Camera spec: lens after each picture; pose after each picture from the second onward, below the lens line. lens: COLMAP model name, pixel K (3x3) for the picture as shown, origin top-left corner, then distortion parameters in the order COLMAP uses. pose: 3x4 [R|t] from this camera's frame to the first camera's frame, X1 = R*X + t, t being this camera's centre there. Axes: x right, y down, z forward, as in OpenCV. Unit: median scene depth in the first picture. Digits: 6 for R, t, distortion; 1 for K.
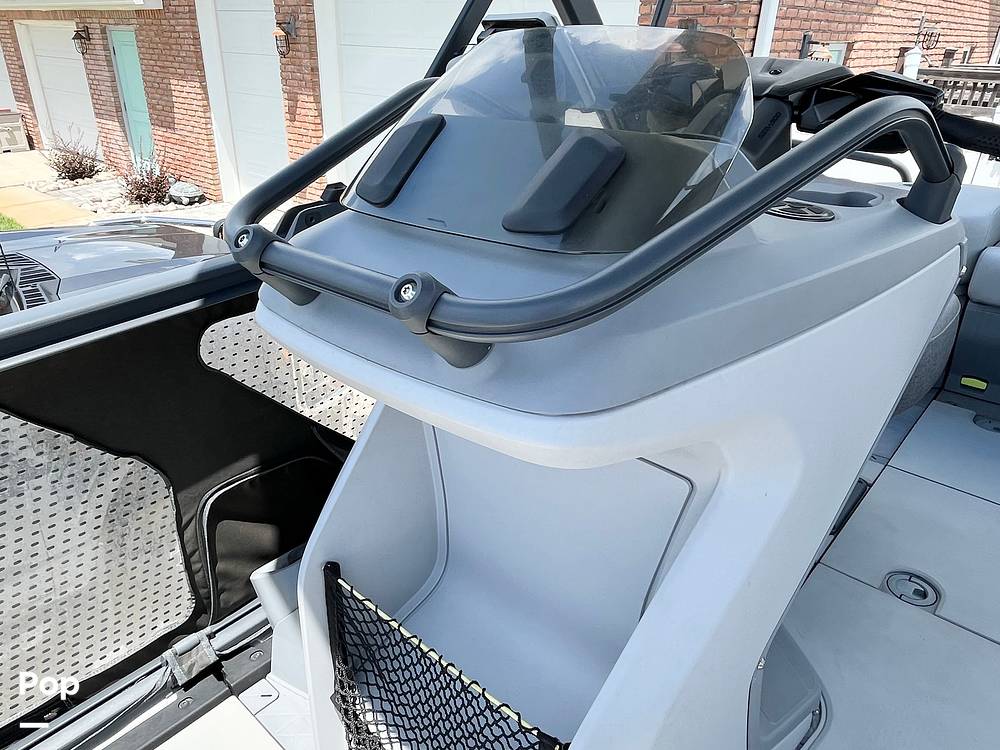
lens RADIAL K [[687.4, 0, 494.2], [0, 687.4, 368.4], [0, 0, 1]] dist [-0.006168, -0.002767]
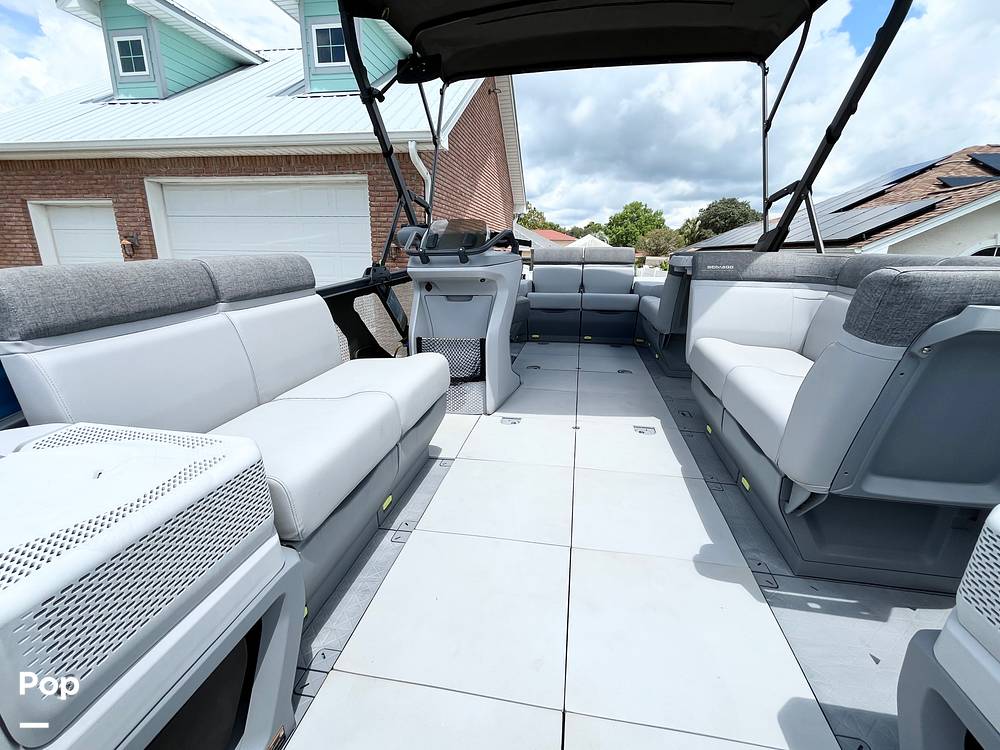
lens RADIAL K [[445.5, 0, 496.9], [0, 445.5, 375.7], [0, 0, 1]] dist [-0.002206, 0.000930]
pose [[0.853838, -0.153643, 0.497347, -0.139852], [0.237372, 0.965247, -0.109329, 0.103507], [-0.463265, 0.211405, 0.860635, -0.177958]]
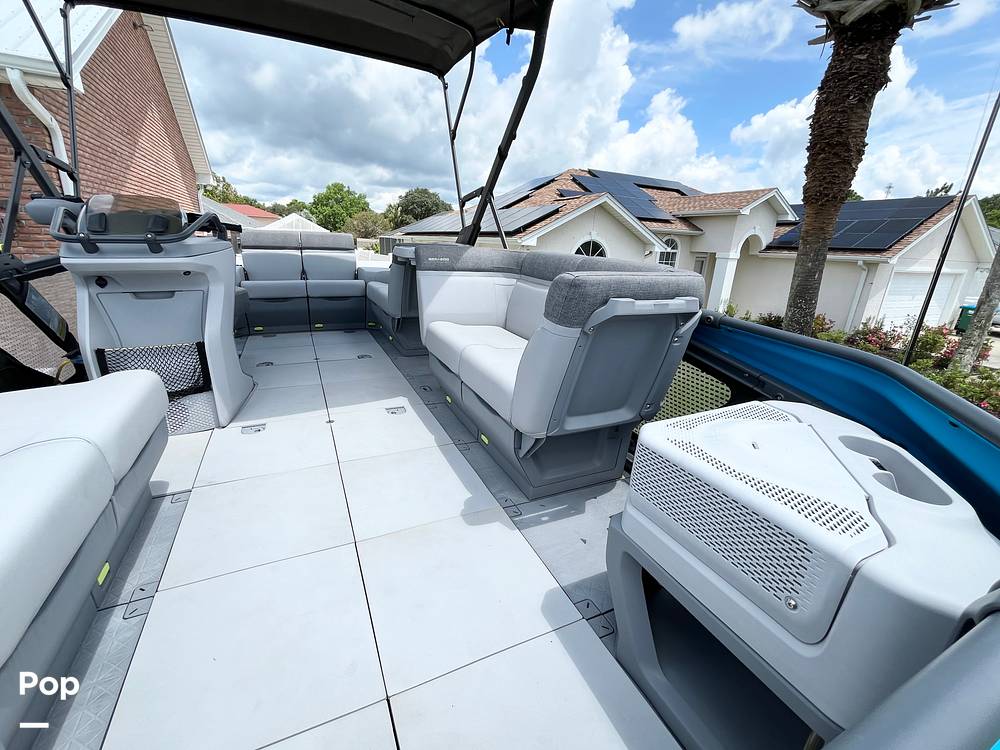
lens RADIAL K [[423.4, 0, 497.4], [0, 423.4, 375.4], [0, 0, 1]] dist [-0.005637, 0.000181]
pose [[0.392202, -0.283751, 0.875022, -0.145406], [0.371714, 0.919001, 0.131403, 0.093656], [-0.841431, 0.273721, 0.465908, -0.172136]]
